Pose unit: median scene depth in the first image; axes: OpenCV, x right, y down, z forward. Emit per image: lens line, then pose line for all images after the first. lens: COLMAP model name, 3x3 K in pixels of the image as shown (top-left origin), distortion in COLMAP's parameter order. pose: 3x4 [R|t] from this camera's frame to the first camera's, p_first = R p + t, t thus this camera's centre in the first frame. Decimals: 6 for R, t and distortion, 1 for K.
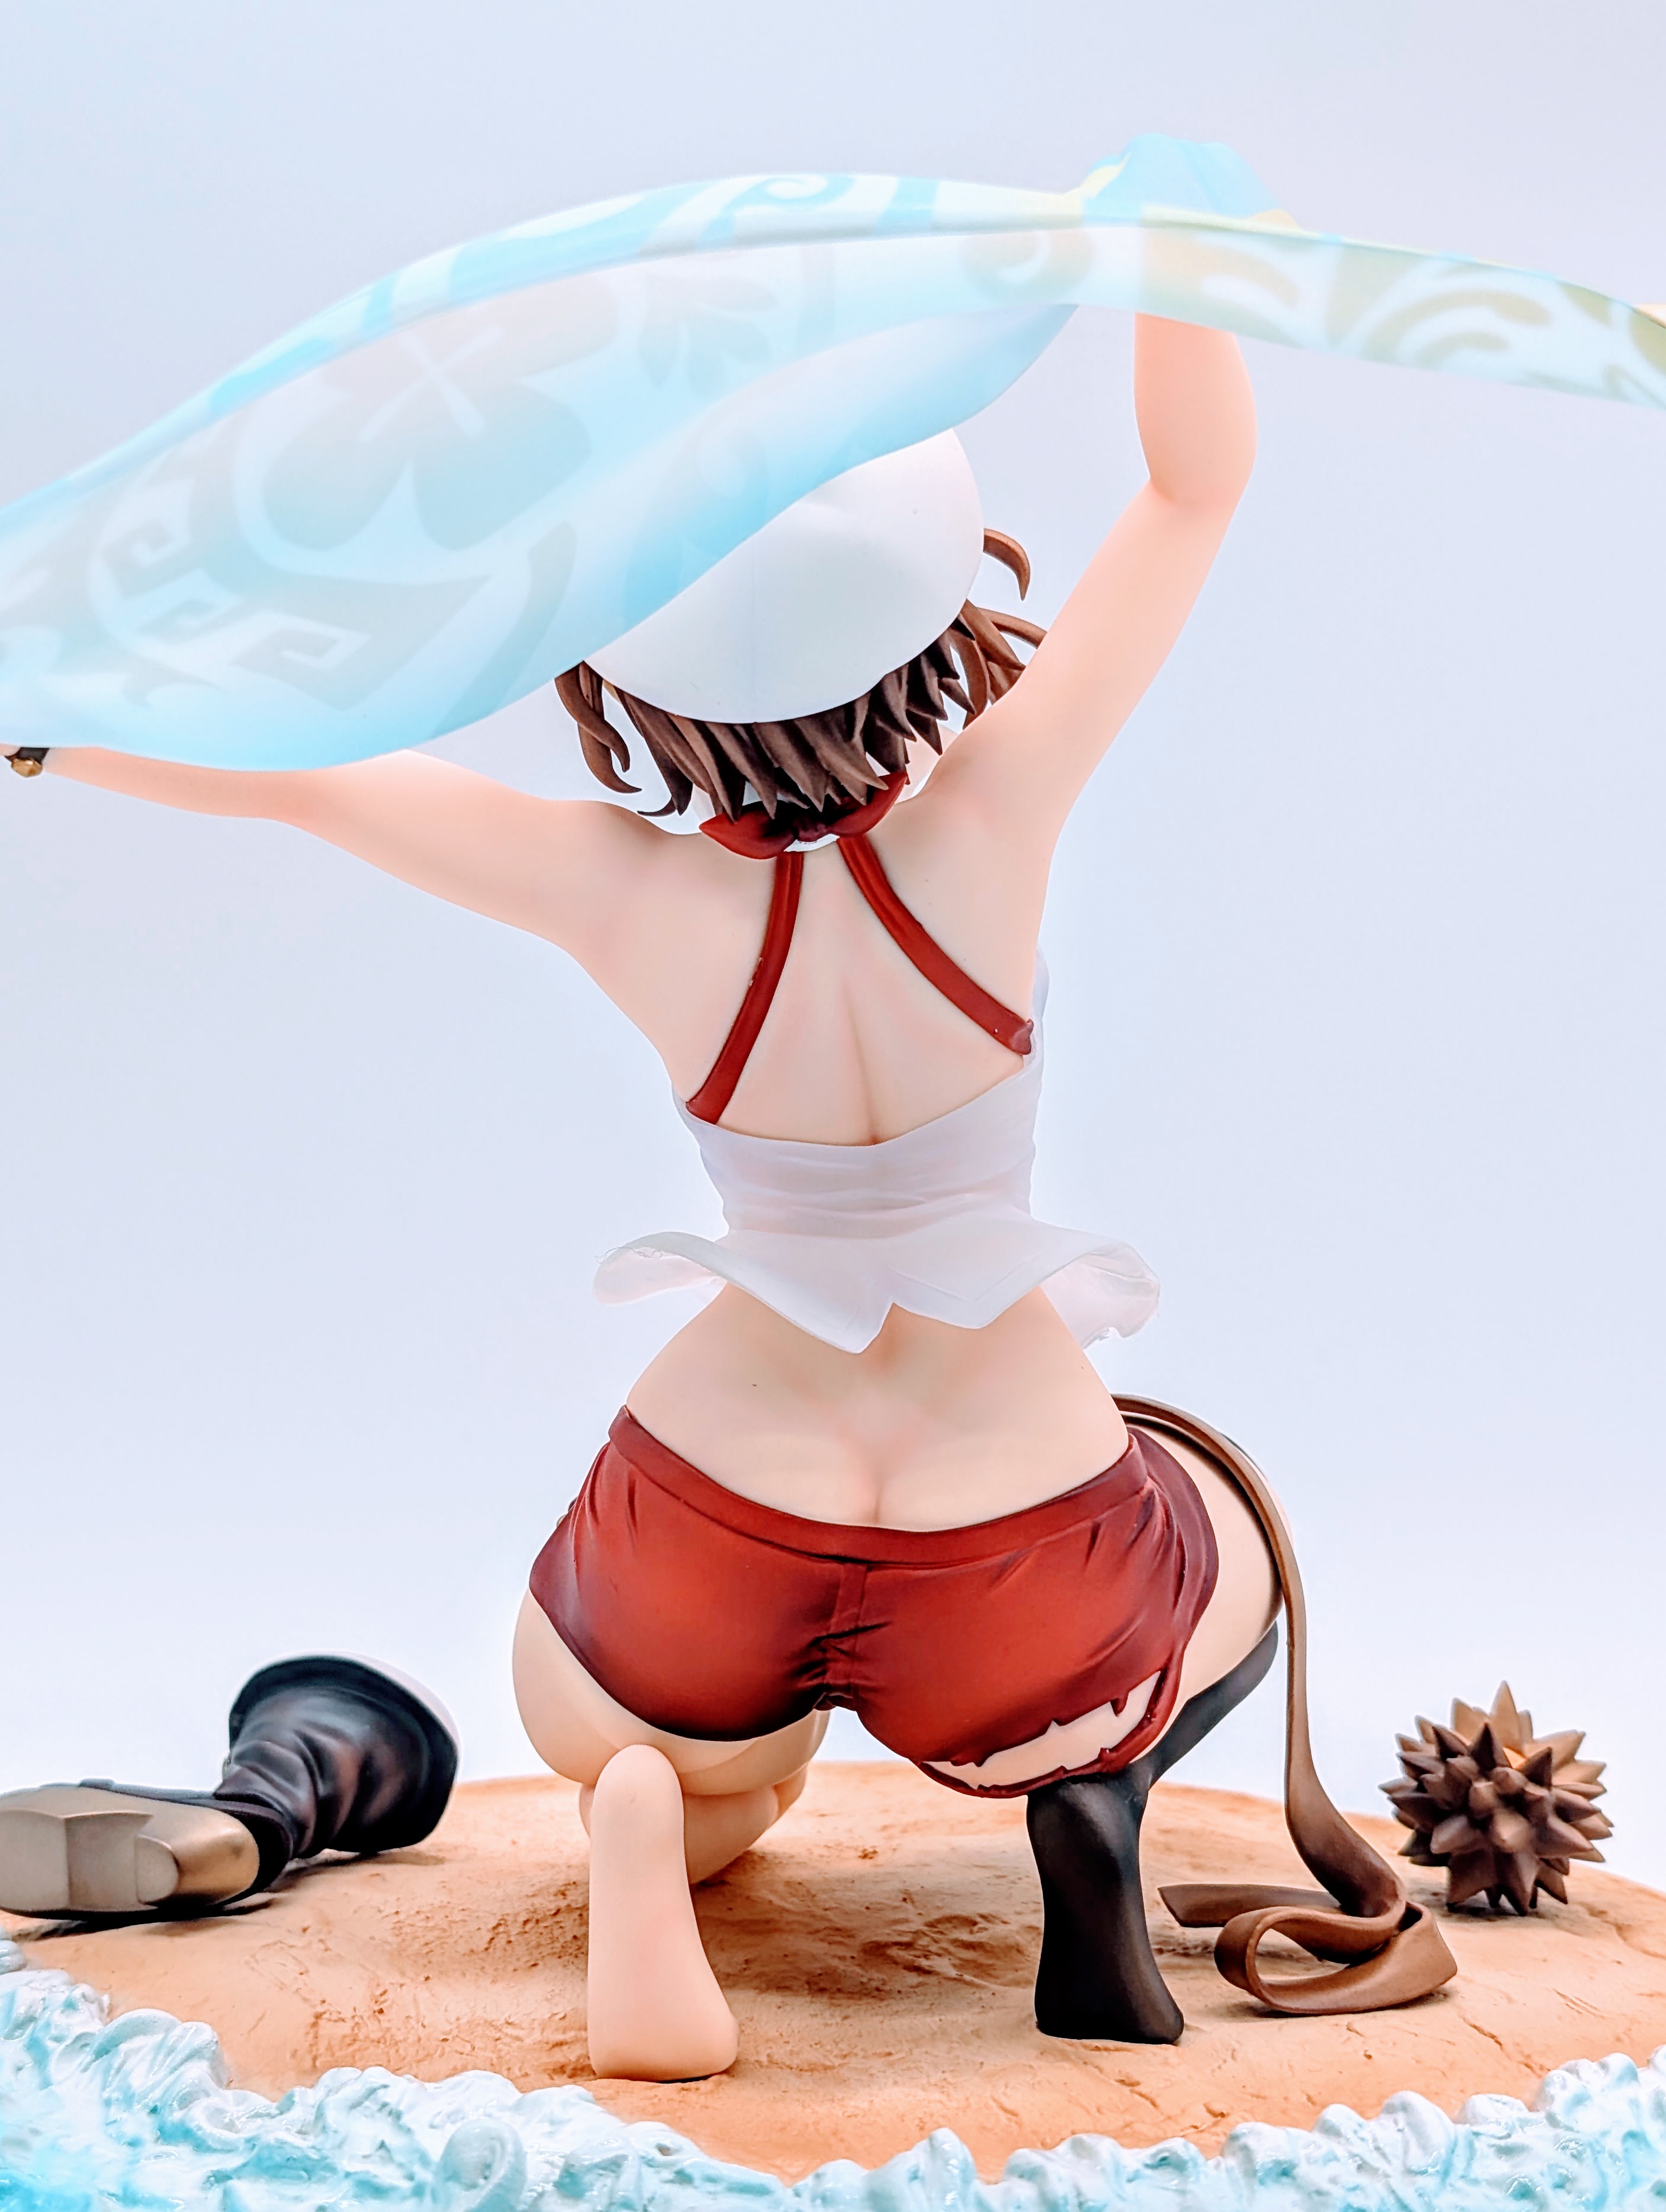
lens RADIAL K [[3596.7, 0, 834.1], [0, 3596.7, 1106.8], [0, 0, 1]] dist [0.120019, 0.000000]
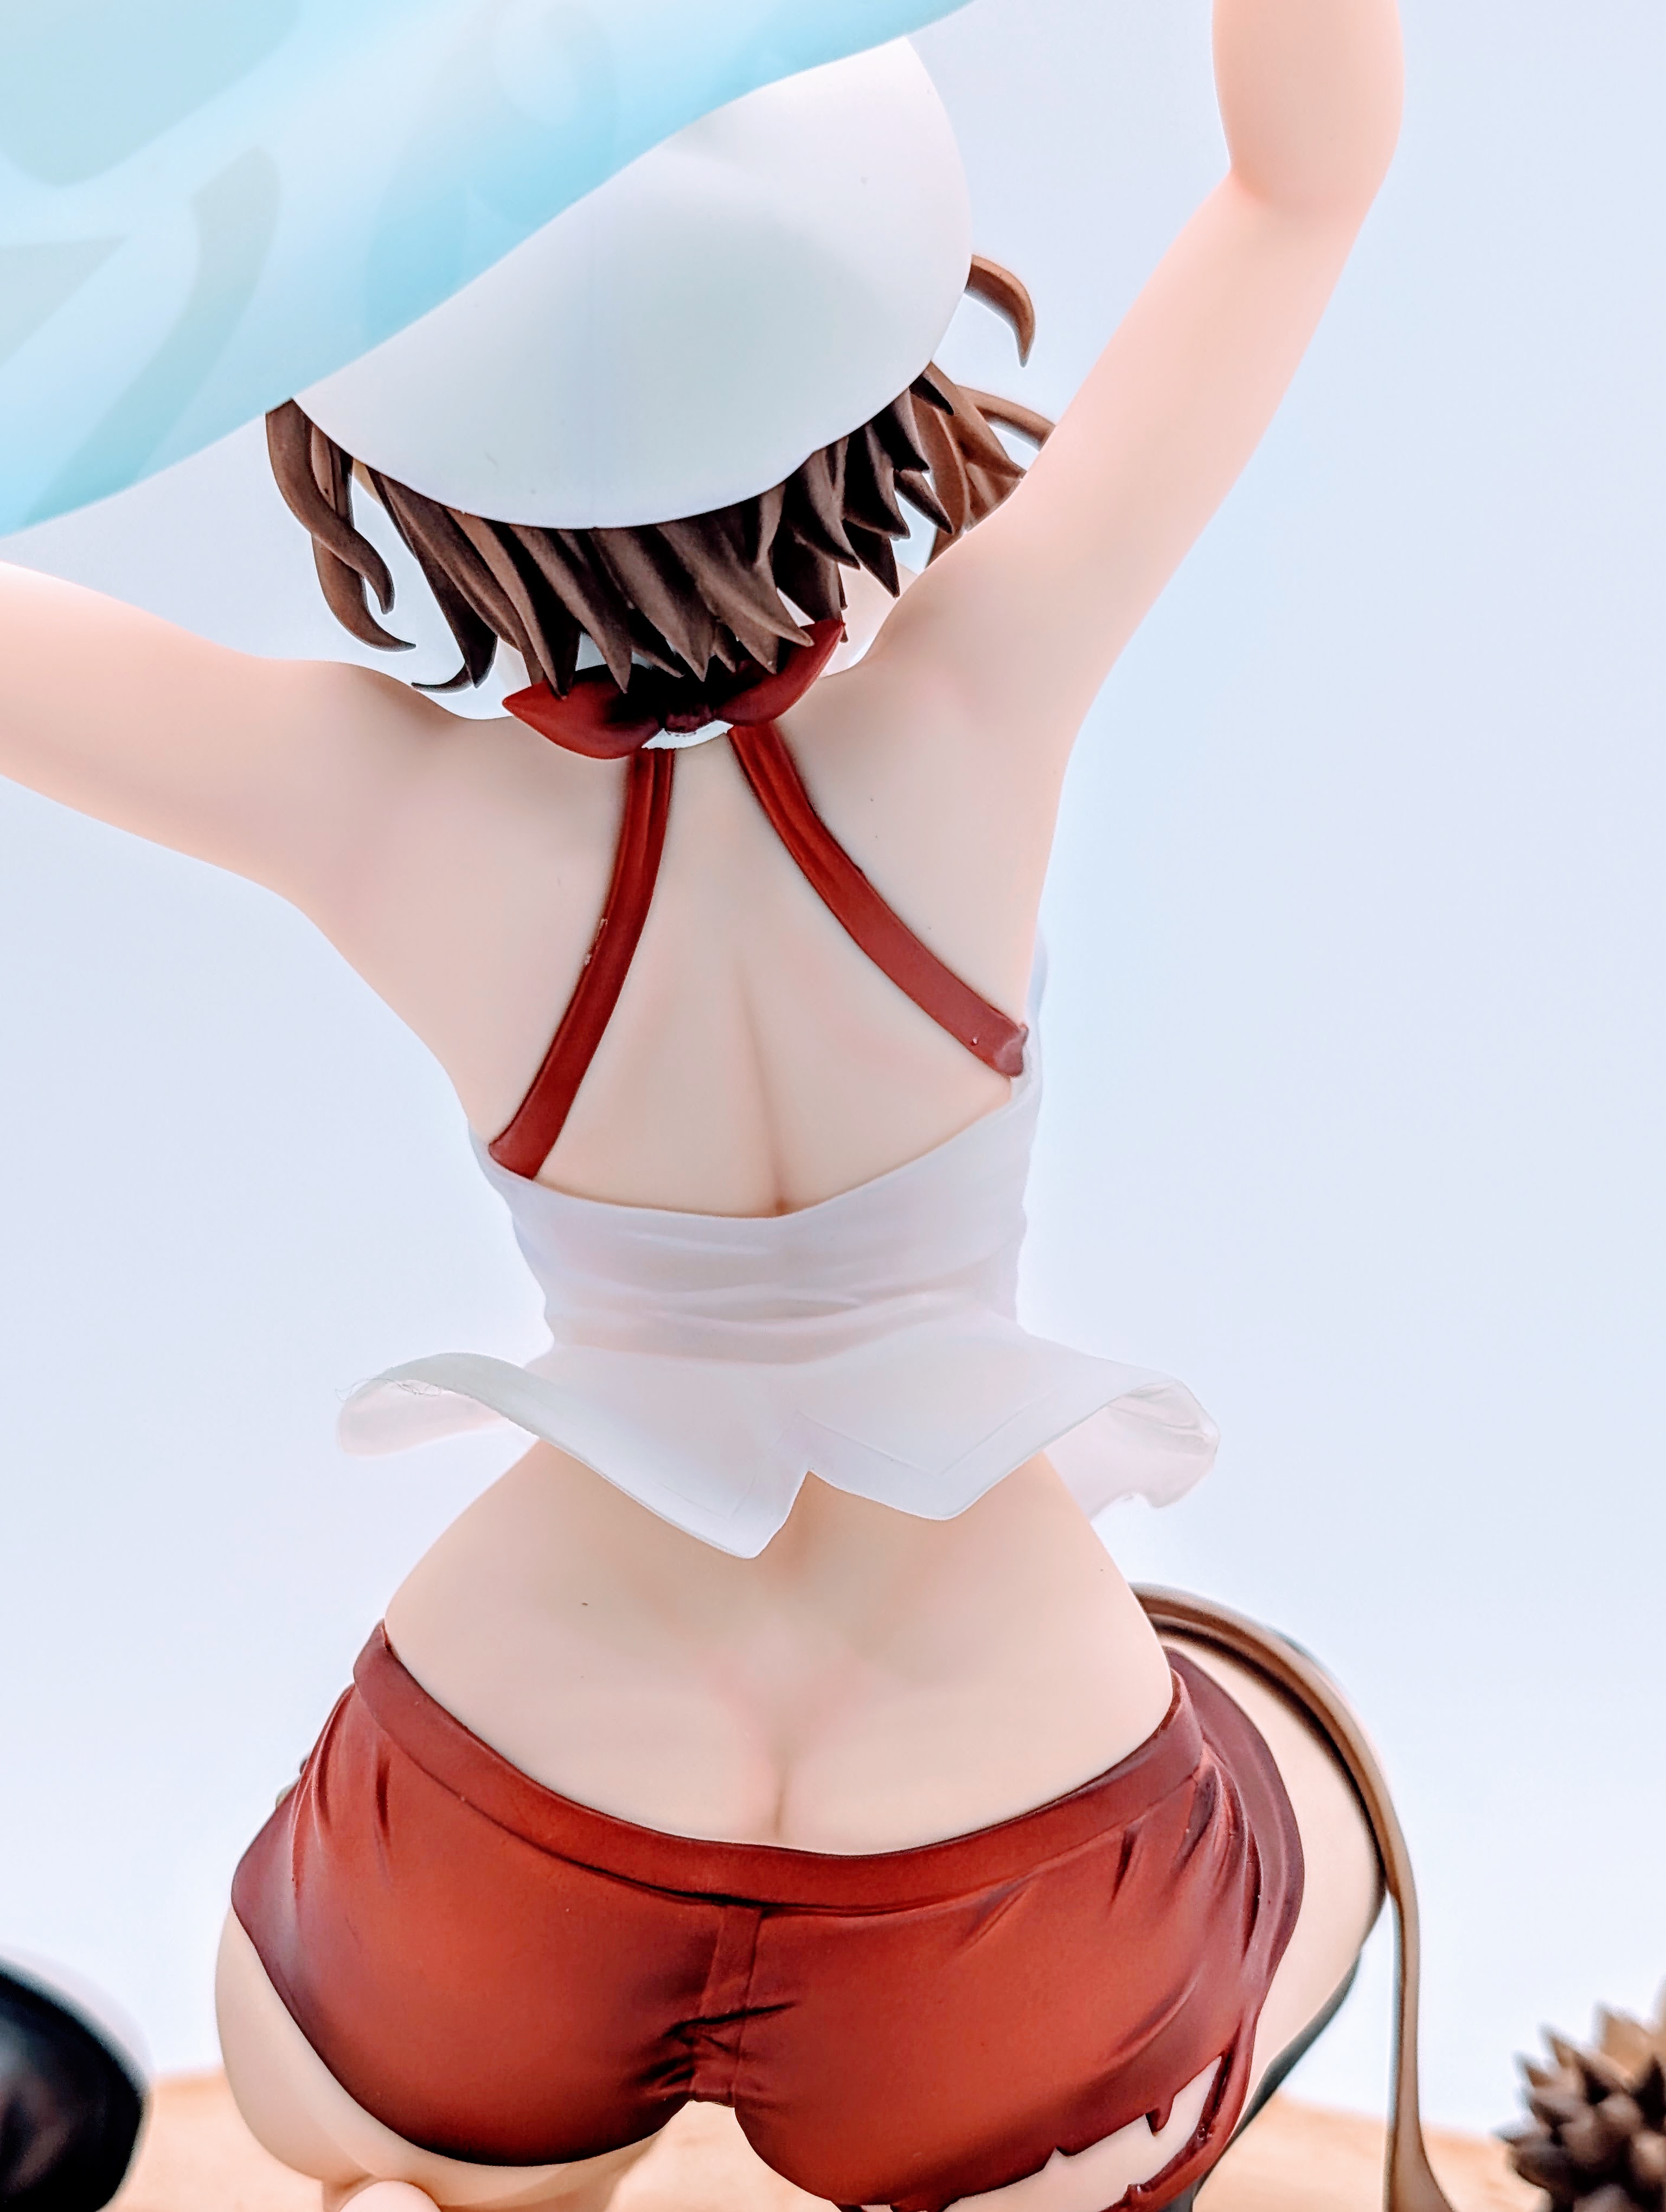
lens RADIAL K [[3596.7, 0, 912.1], [0, 3596.7, 1239.5], [0, 0, 1]] dist [0.120019, 0.000000]
pose [[0.998547, 0.012122, 0.052503, 0.000941], [-0.014426, 0.998939, 0.043724, -0.014021], [-0.051918, -0.044418, 0.997663, 0.370980]]
